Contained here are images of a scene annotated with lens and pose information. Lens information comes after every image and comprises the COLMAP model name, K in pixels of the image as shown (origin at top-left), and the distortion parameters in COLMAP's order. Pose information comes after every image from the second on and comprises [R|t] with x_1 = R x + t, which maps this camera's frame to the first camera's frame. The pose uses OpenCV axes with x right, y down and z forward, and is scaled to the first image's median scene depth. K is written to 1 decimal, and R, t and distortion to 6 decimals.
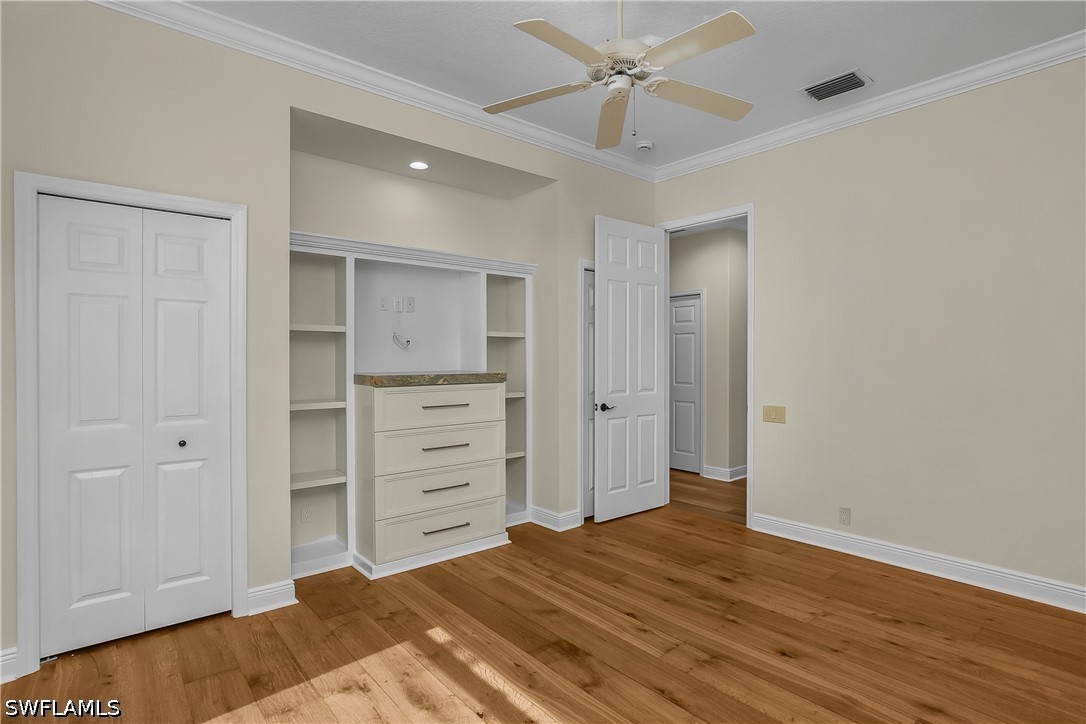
lens RADIAL K [[542.1, 0, 540.2], [0, 542.1, 361.6], [0, 0, 1]] dist [-0.019770, 0.000091]
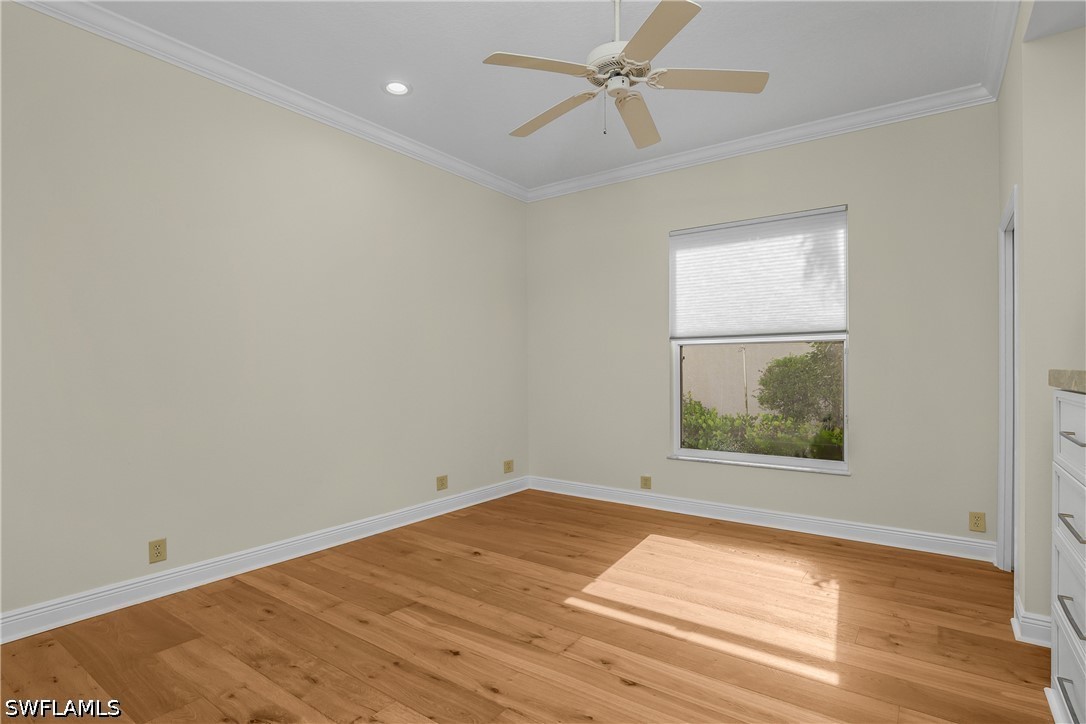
lens RADIAL K [[542.1, 0, 540.2], [0, 542.1, 361.6], [0, 0, 1]] dist [-0.019770, 0.000091]
pose [[-0.967643, 0.001726, -0.252317, 0.540608], [0.000554, 0.999989, 0.004718, 0.026882], [0.252322, 0.004425, -0.967633, 1.925357]]
